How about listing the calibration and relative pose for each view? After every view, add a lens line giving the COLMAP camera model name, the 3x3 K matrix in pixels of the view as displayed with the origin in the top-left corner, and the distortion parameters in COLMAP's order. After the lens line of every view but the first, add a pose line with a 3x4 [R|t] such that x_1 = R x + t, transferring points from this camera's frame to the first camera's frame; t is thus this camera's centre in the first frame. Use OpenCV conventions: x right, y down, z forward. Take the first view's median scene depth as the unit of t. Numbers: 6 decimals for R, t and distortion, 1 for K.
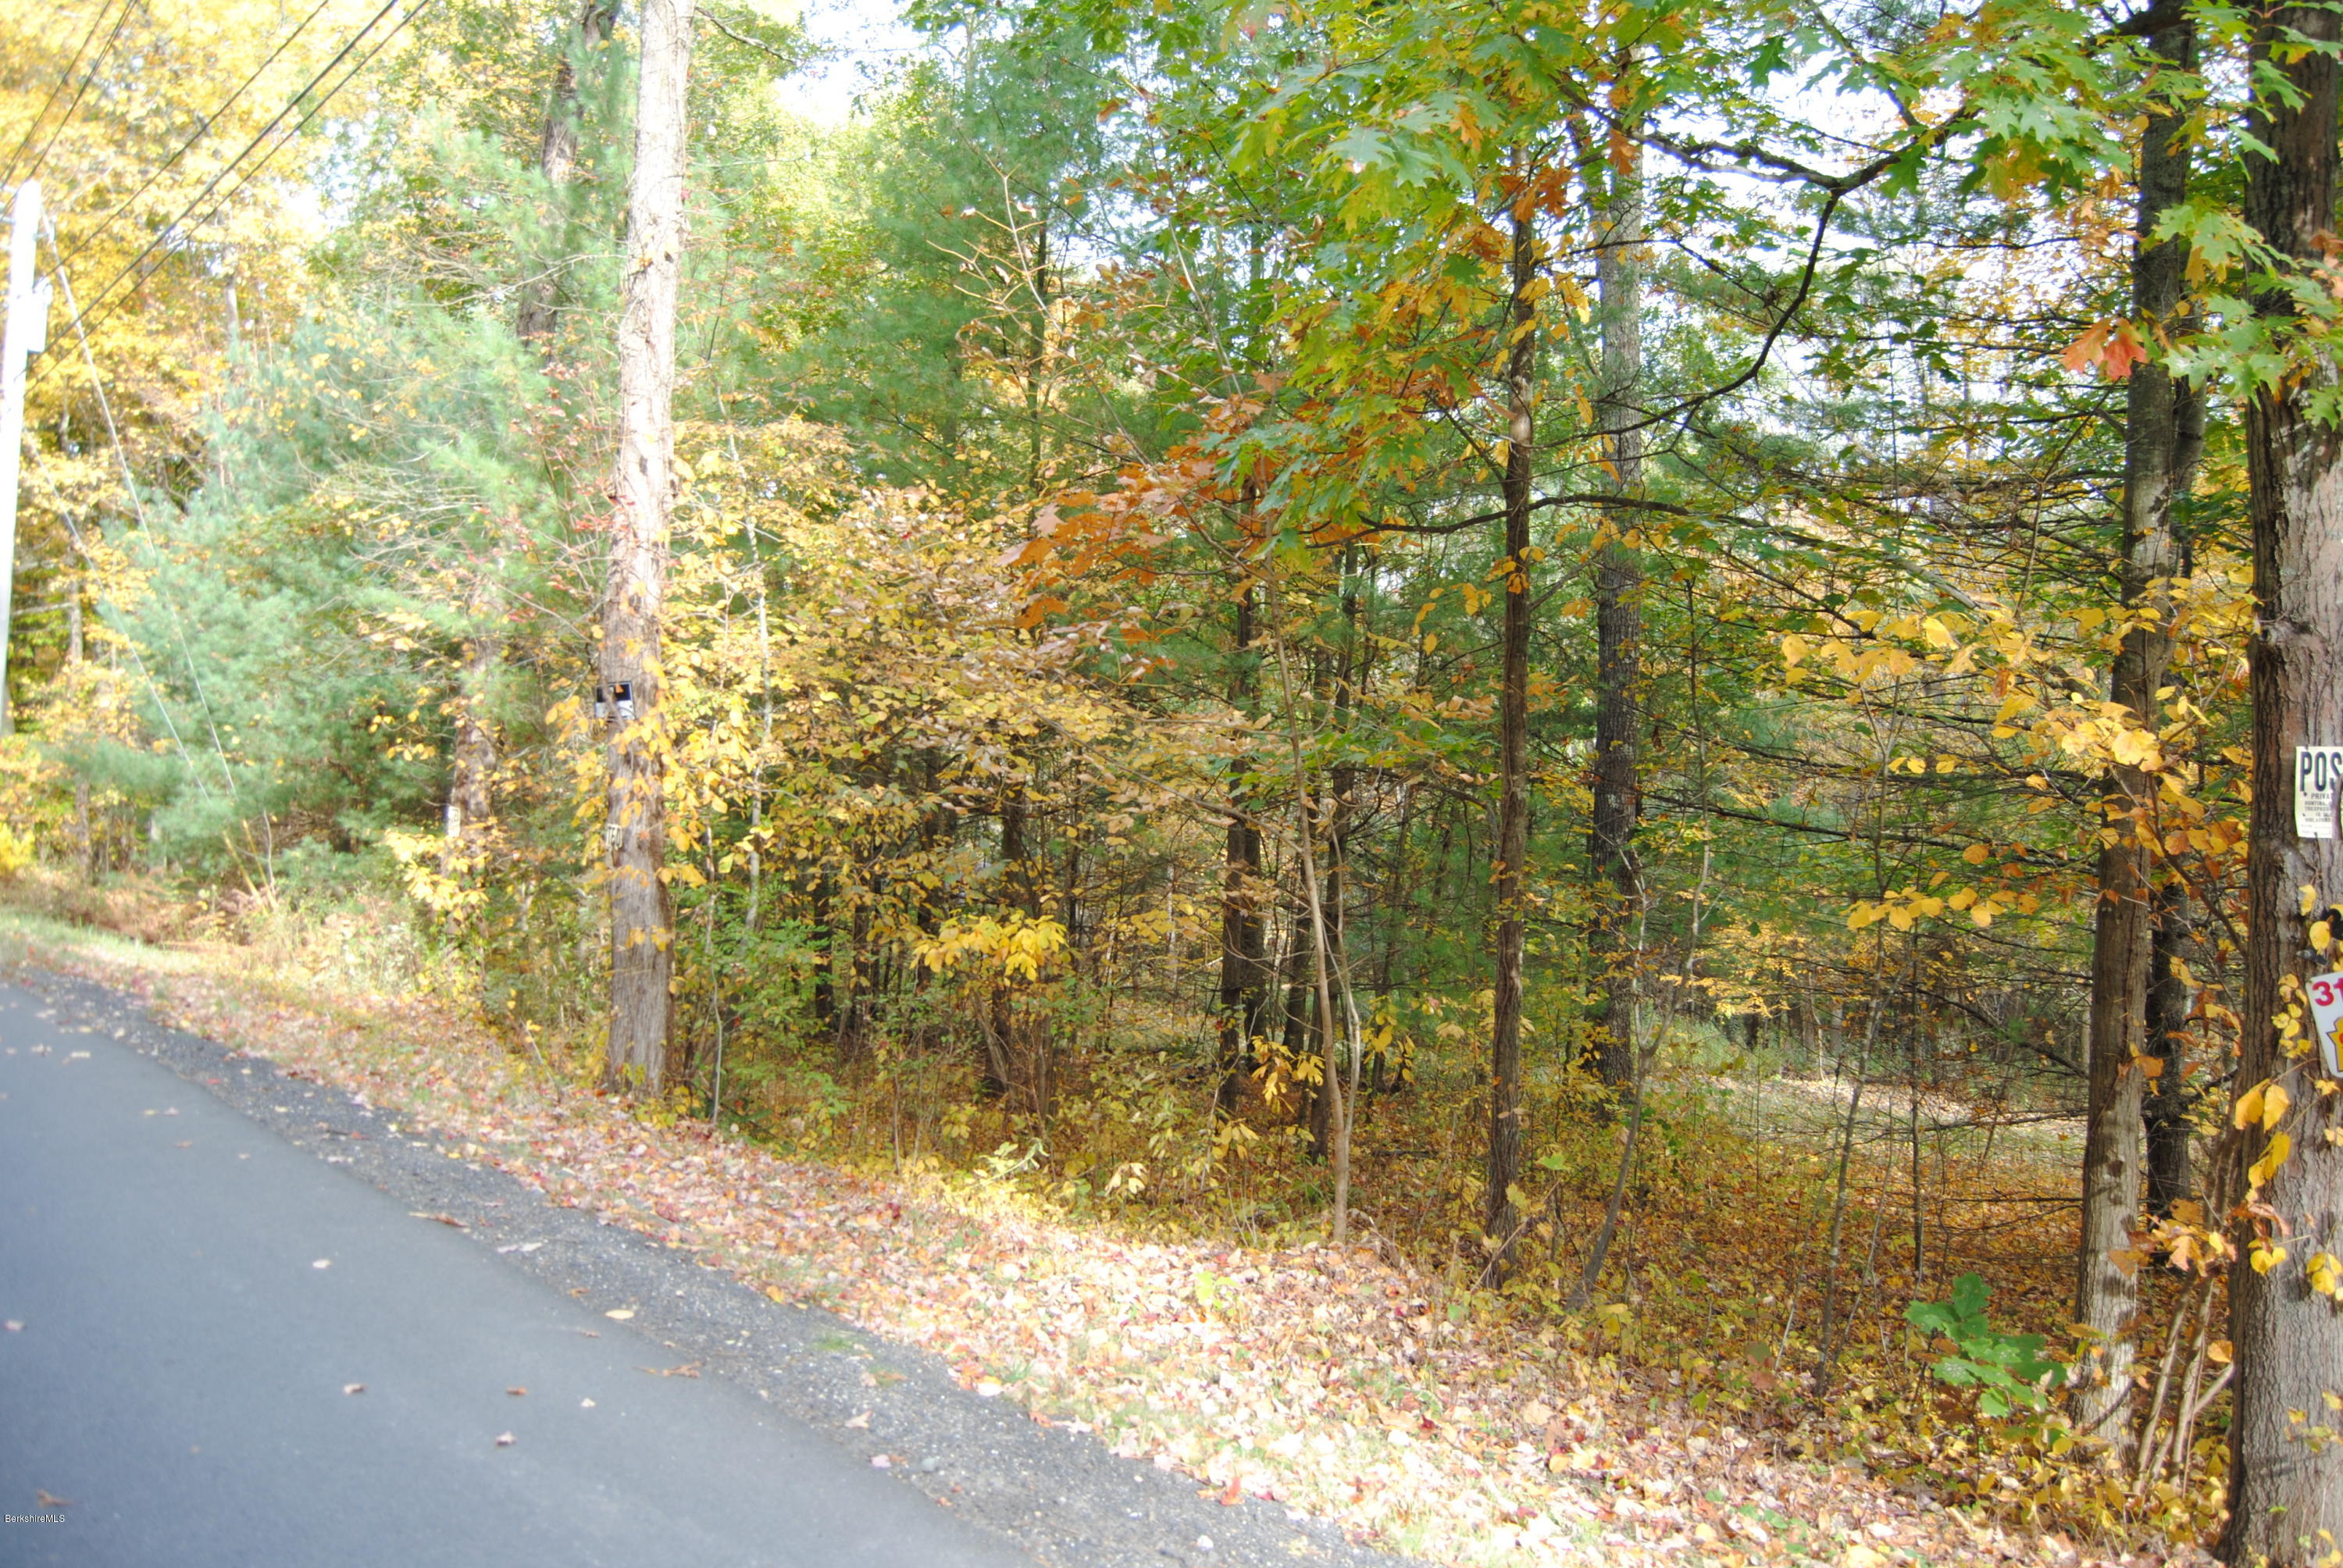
lens RADIAL K [[1841.2, 0, 1166.3], [0, 1841.2, 755.2], [0, 0, 1]] dist [-0.083225, 0.011572]
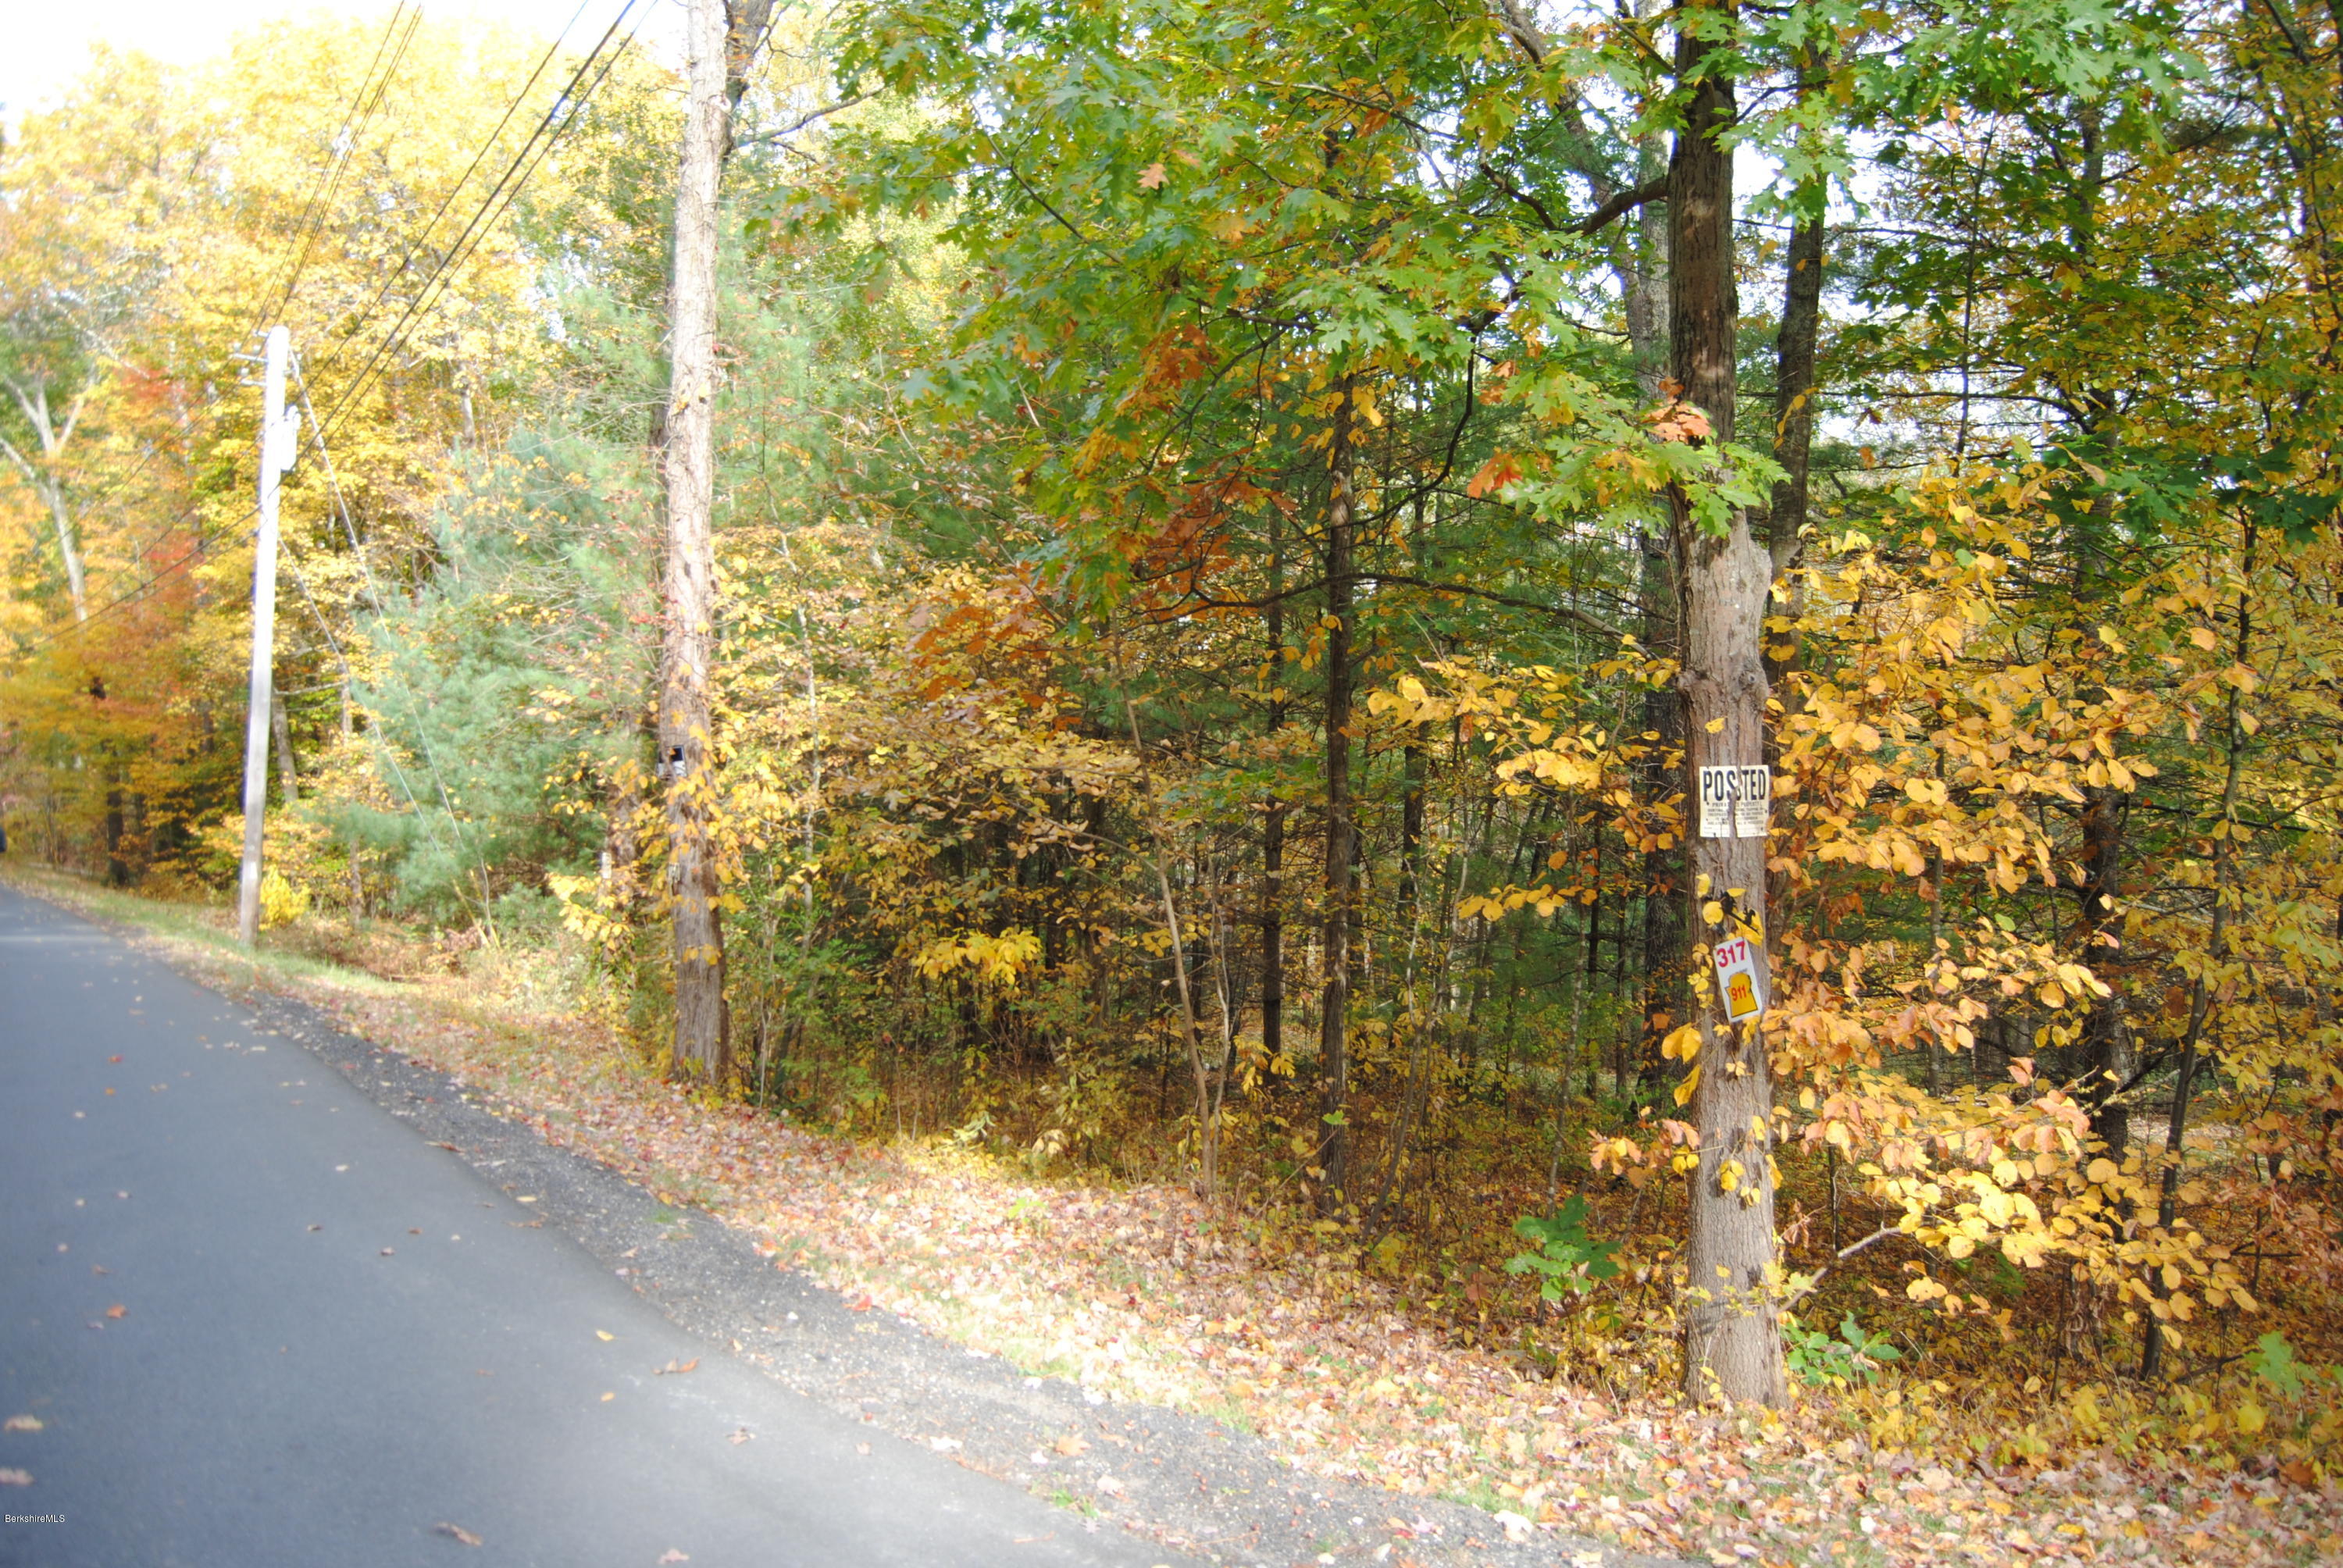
lens RADIAL K [[1841.2, 0, 1166.3], [0, 1841.2, 755.2], [0, 0, 1]] dist [-0.083225, 0.011572]
pose [[0.989112, -0.029684, -0.144143, 0.177079], [0.026645, 0.999381, -0.022966, 0.002748], [0.144735, 0.018875, 0.989290, -0.147328]]
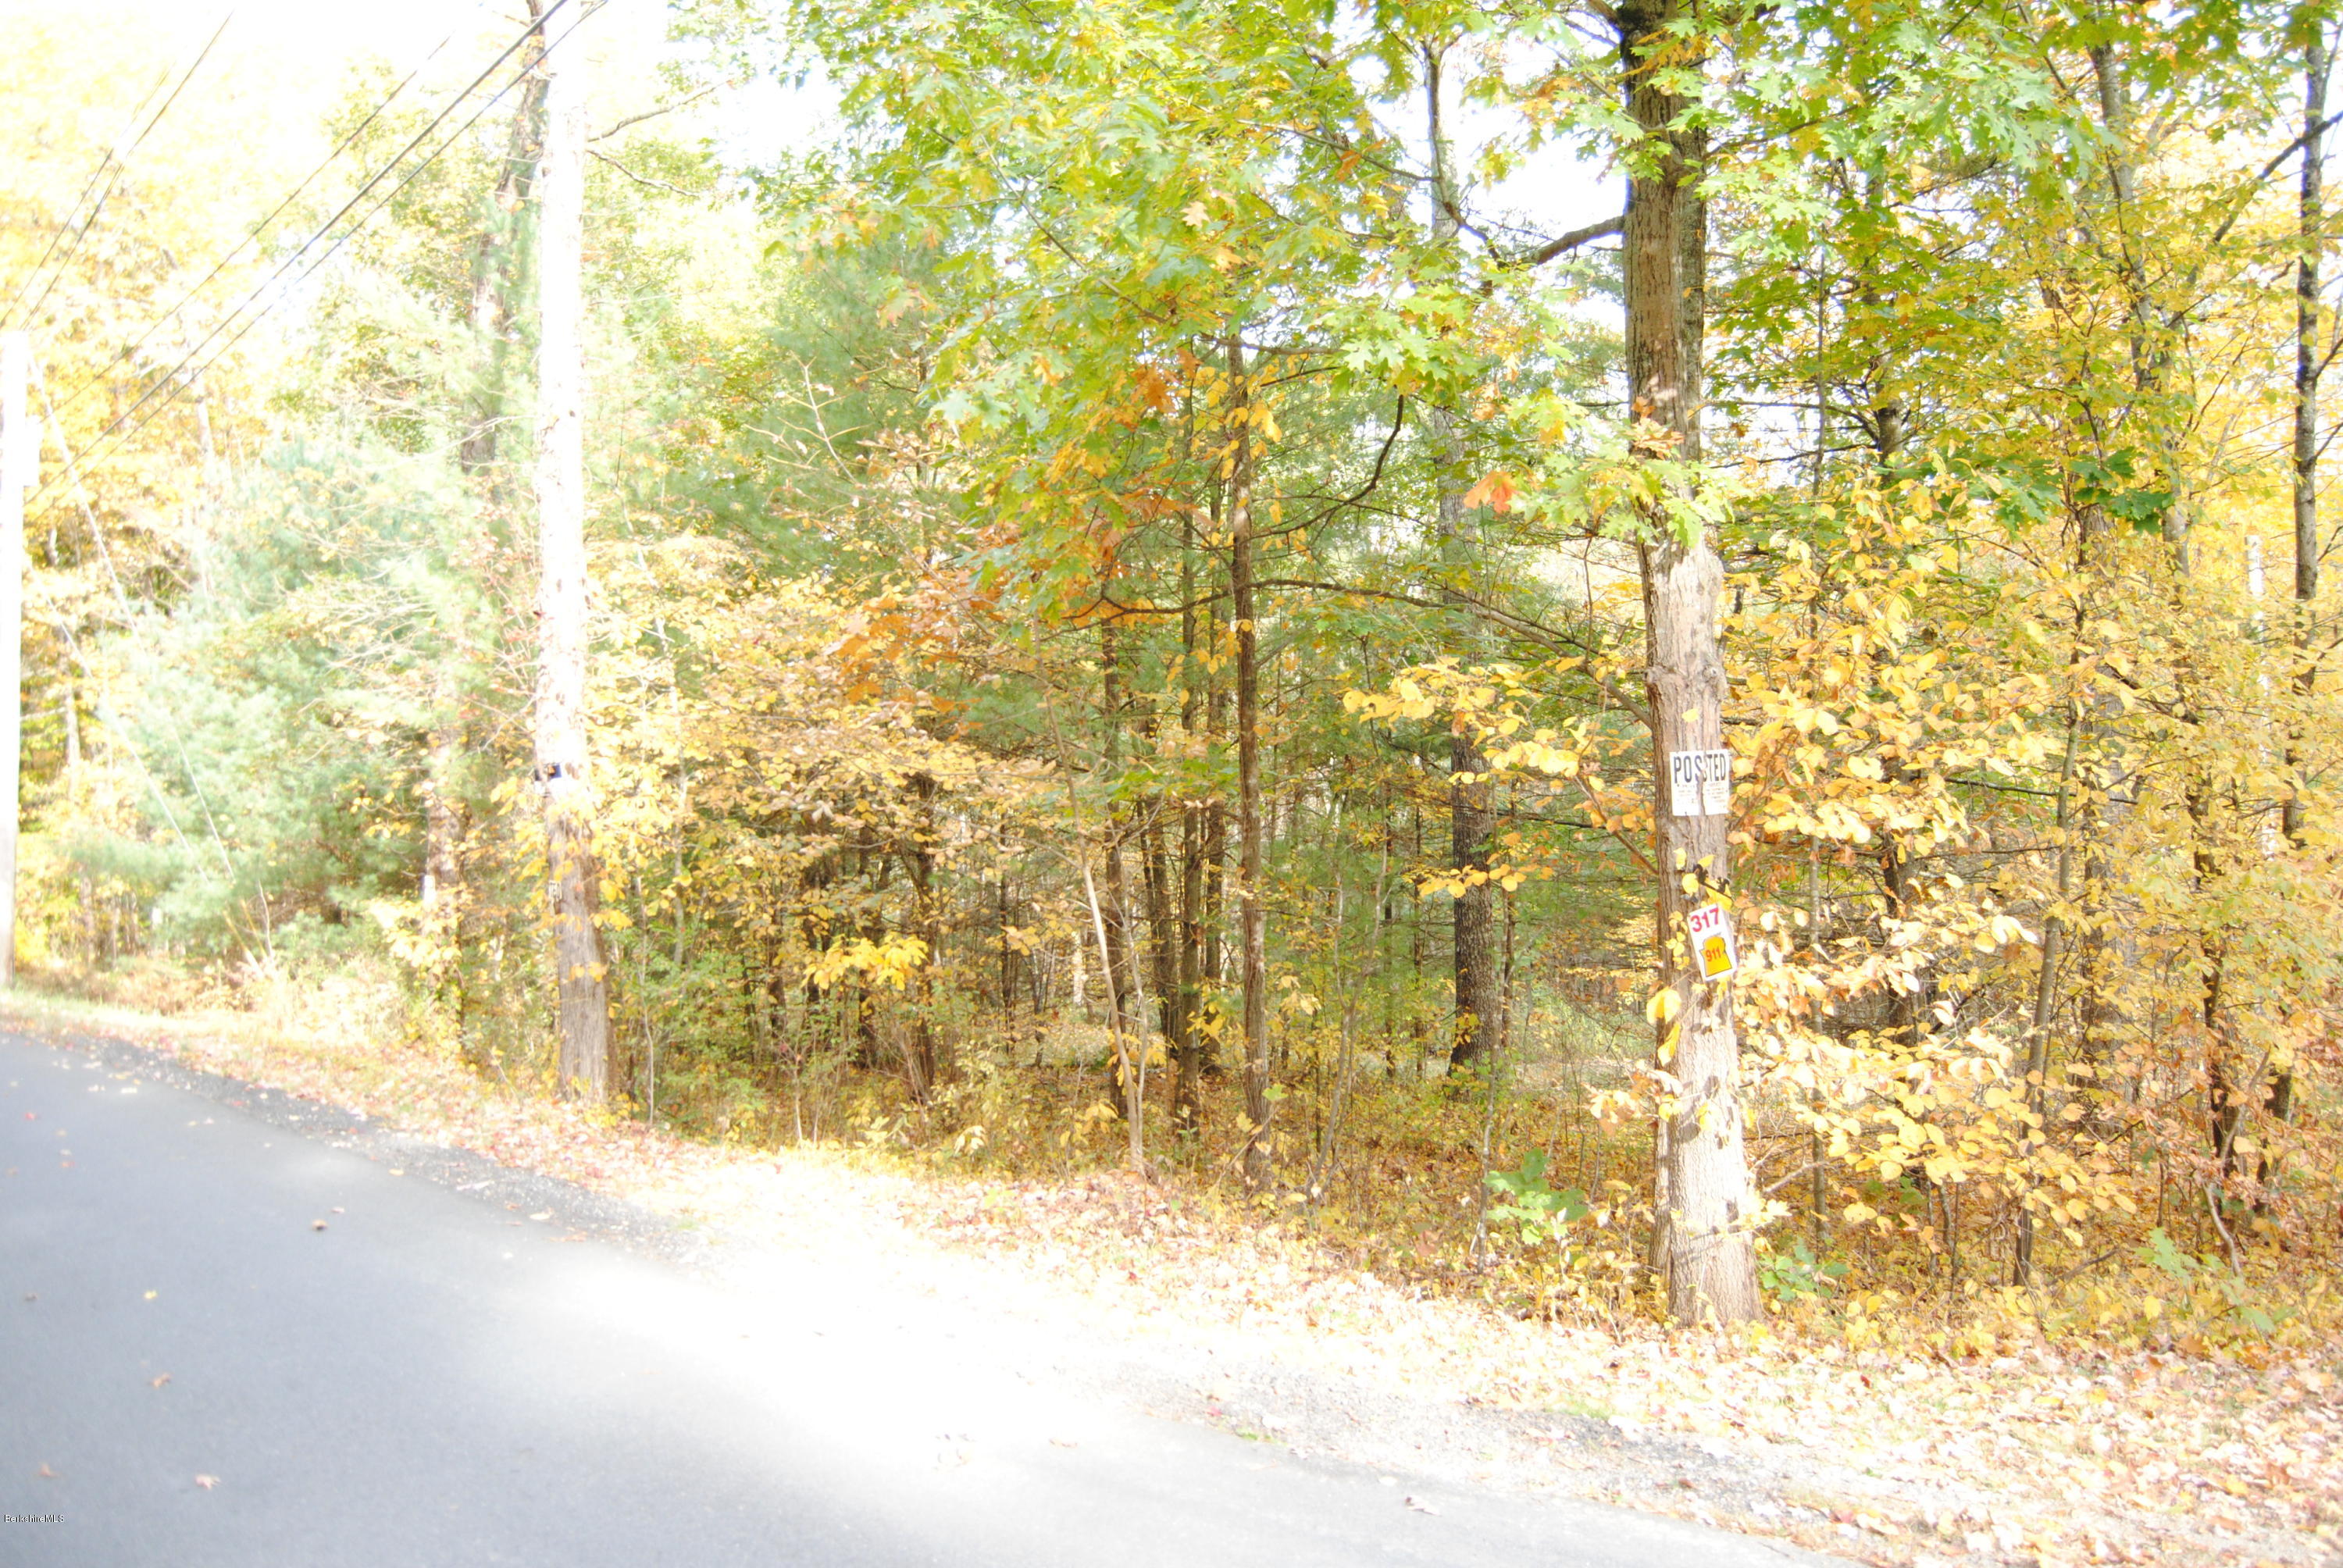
lens RADIAL K [[1841.2, 0, 1166.3], [0, 1841.2, 755.2], [0, 0, 1]] dist [-0.083225, 0.011572]
pose [[0.998205, -0.059451, 0.007247, 0.087226], [0.059563, 0.998088, -0.016484, -0.001065], [-0.006253, 0.016886, 0.999838, -0.188741]]
